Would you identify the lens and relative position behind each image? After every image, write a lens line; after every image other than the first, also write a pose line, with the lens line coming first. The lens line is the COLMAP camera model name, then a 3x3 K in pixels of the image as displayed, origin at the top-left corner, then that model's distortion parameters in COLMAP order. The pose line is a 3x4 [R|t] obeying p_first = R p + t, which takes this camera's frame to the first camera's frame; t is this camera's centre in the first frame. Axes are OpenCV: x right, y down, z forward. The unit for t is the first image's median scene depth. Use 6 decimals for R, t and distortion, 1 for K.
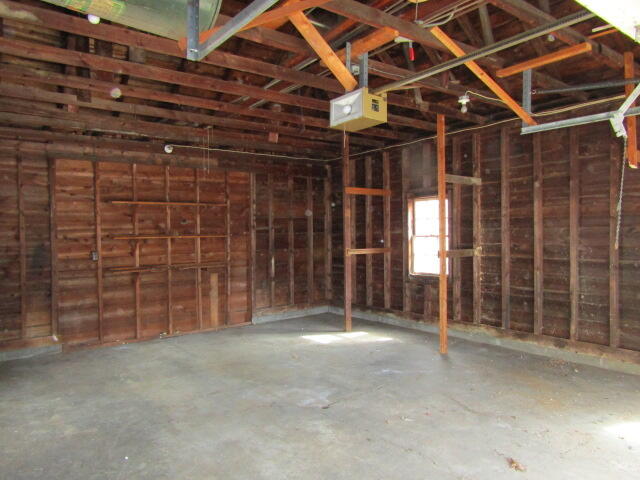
lens RADIAL K [[467.4, 0, 320.1], [0, 467.4, 240.2], [0, 0, 1]] dist [0.025869, 0.001570]
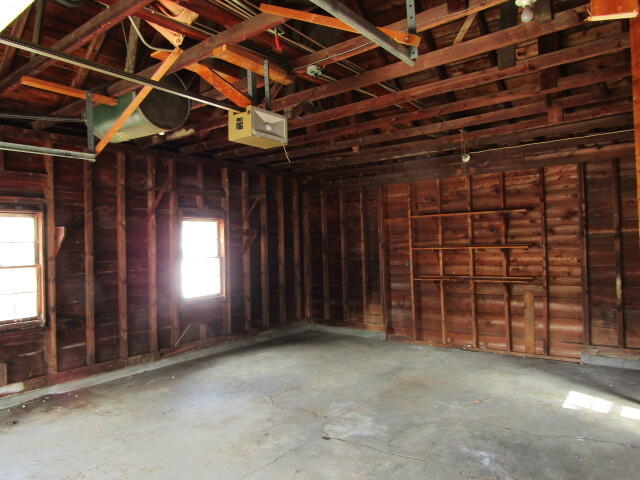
lens RADIAL K [[467.4, 0, 319.8], [0, 467.4, 237.8], [0, 0, 1]] dist [0.025869, 0.001570]
pose [[0.264413, -0.011369, -0.964343, 0.804154], [0.003907, 0.999935, -0.010717, -0.027018], [0.964402, -0.000934, 0.264440, 0.655262]]
